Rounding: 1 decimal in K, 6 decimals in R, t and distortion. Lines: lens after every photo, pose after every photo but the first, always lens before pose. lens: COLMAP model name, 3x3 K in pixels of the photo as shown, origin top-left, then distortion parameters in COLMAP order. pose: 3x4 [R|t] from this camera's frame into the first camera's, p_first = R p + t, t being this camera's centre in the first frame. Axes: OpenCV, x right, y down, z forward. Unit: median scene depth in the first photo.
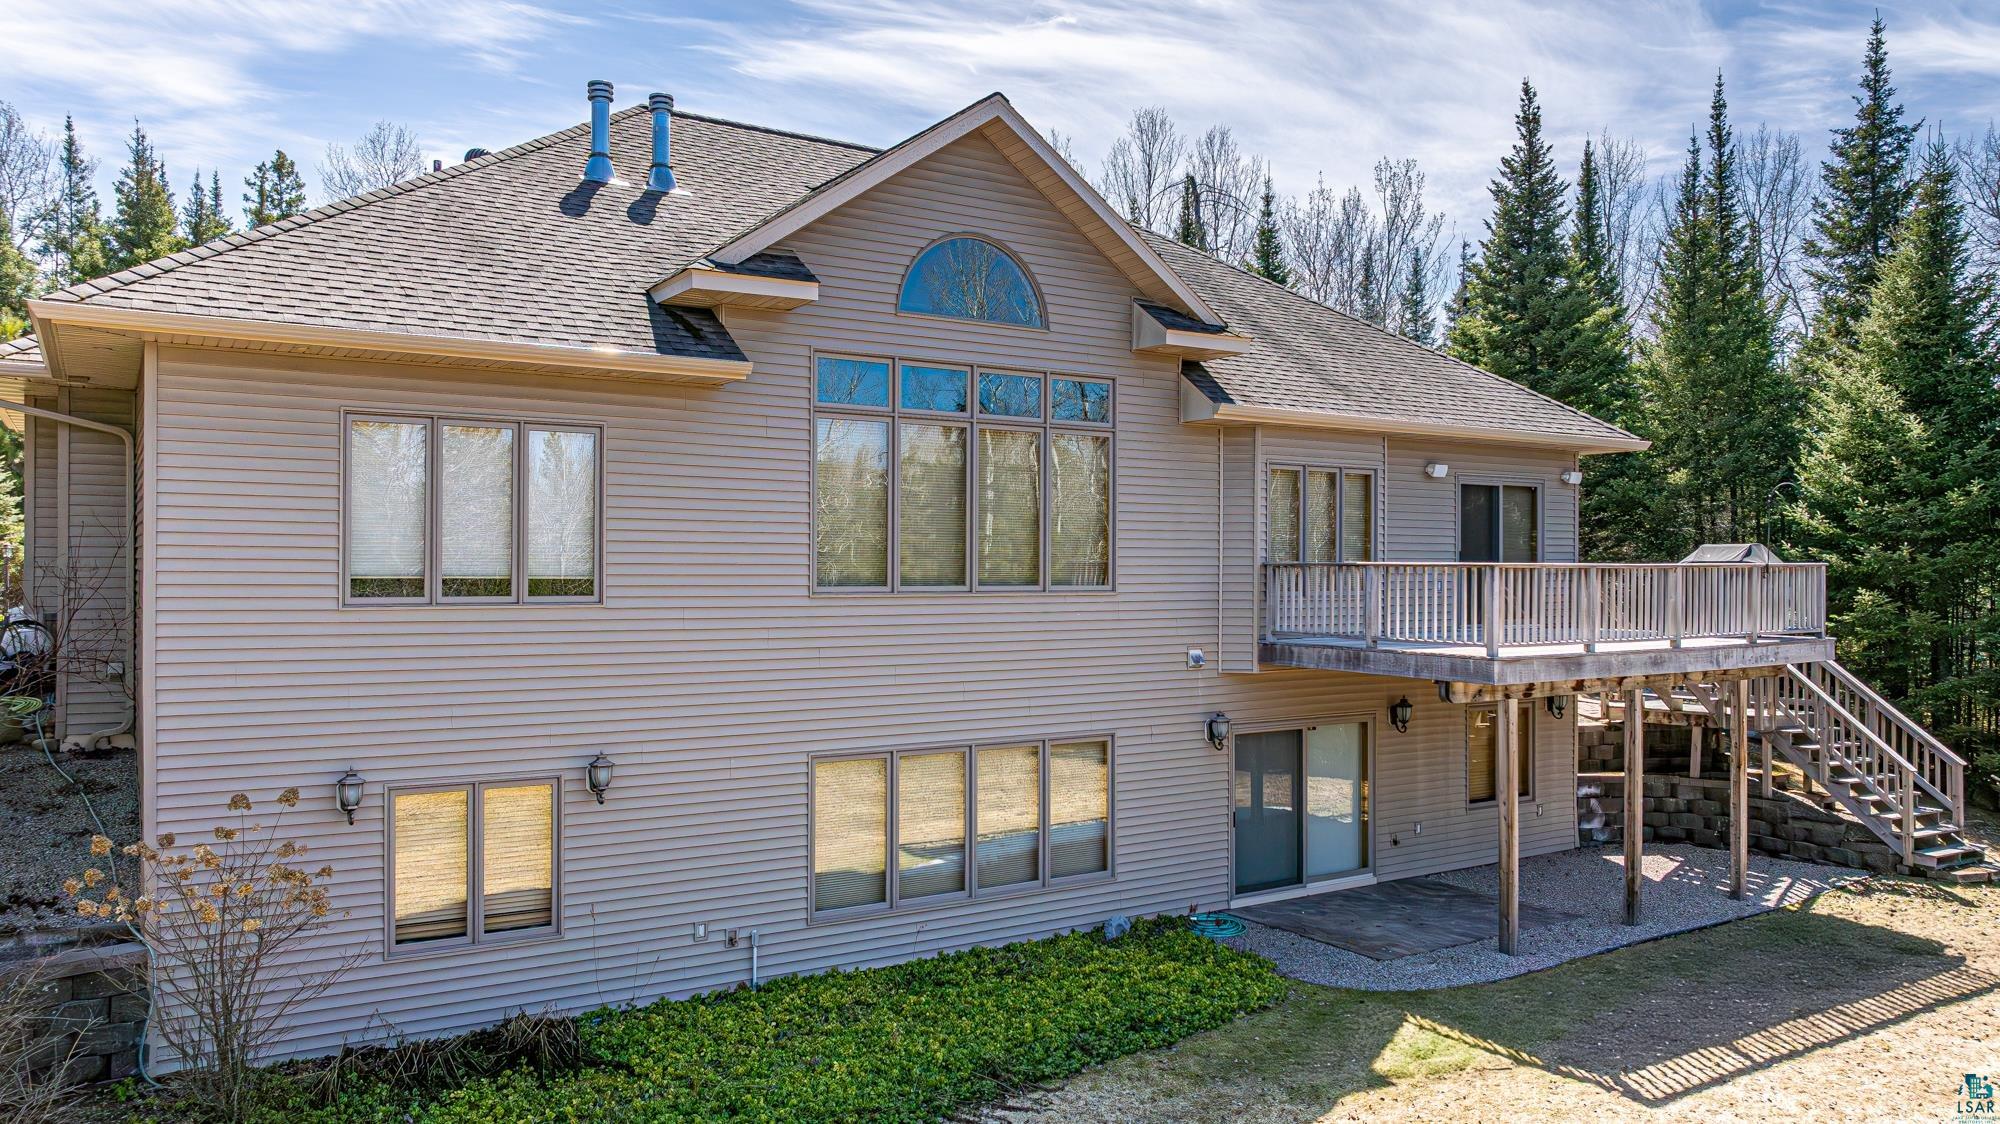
lens RADIAL K [[1442.8, 0, 1008.5], [0, 1442.8, 550.8], [0, 0, 1]] dist [-0.023500, 0.061855]
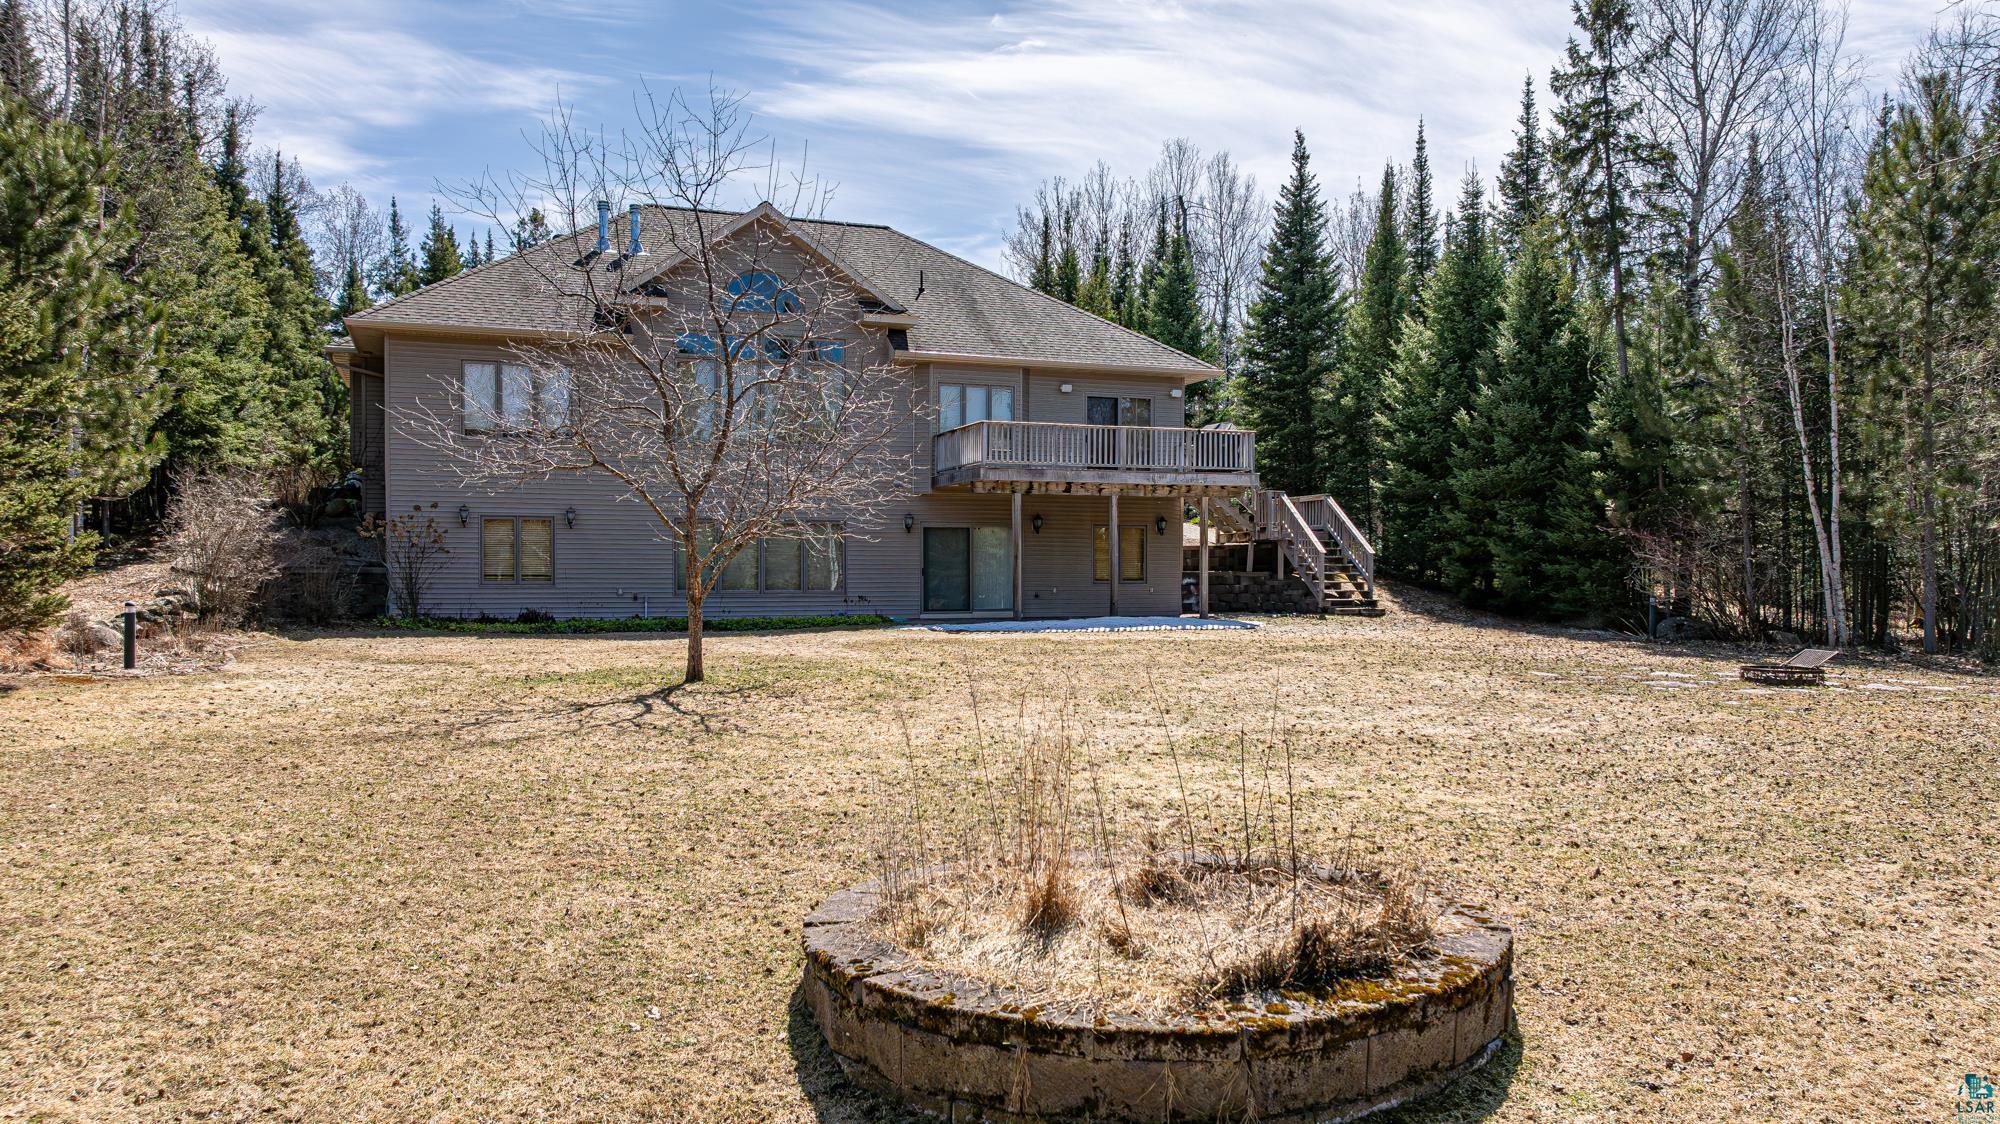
lens RADIAL K [[1510.1, 0, 1004.9], [0, 1510.1, 568.6], [0, 0, 1]] dist [0.022782, 0.001067]
pose [[0.978106, -0.004397, -0.208060, 0.605721], [0.005006, 0.999985, 0.002402, 0.159632], [0.208046, -0.003391, 0.978113, -0.821701]]
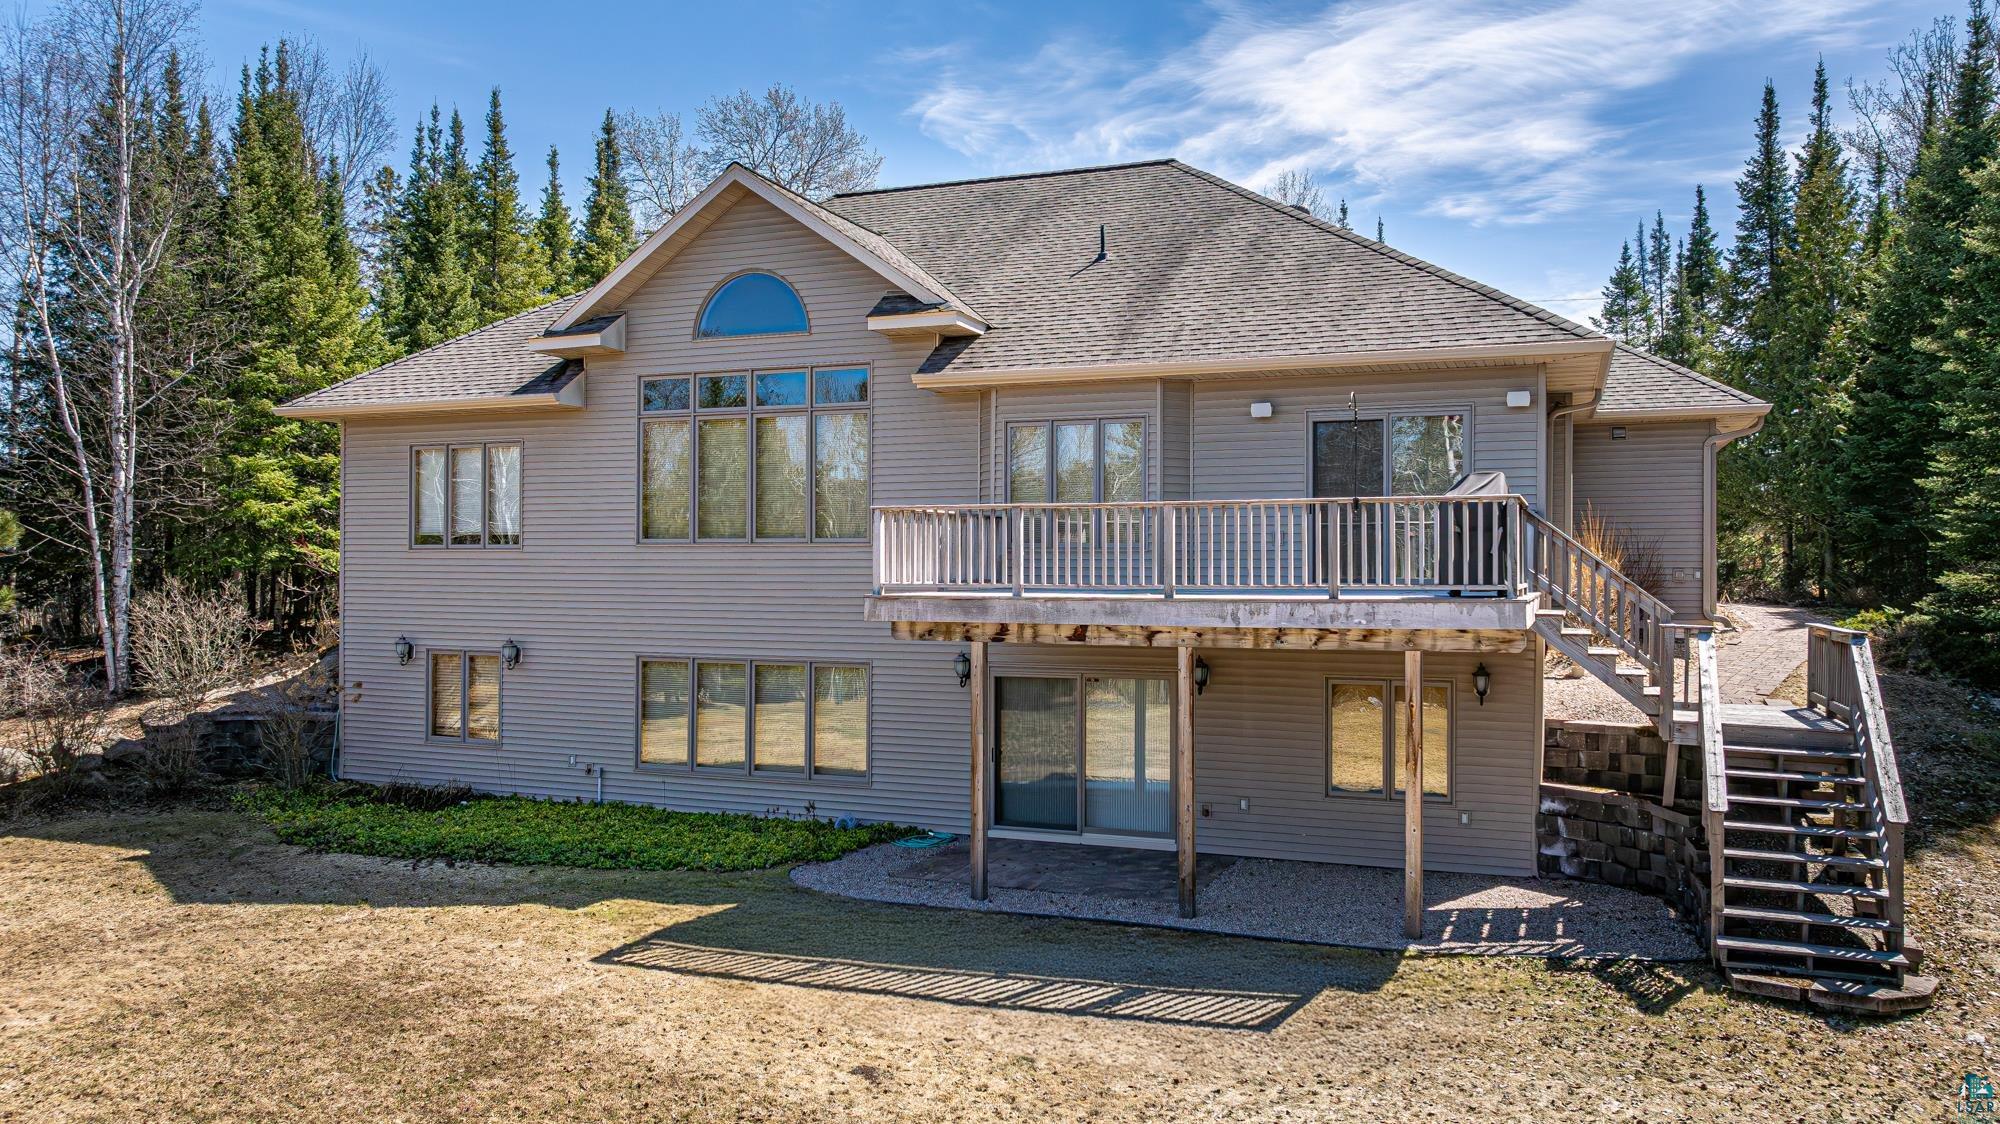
lens RADIAL K [[1394.3, 0, 1008.1], [0, 1394.3, 560.1], [0, 0, 1]] dist [-0.019405, 0.001850]
pose [[0.575999, -0.006375, -0.817425, 0.911645], [0.007546, 0.999968, -0.002482, 0.038534], [0.817415, -0.004738, 0.576029, 0.366352]]
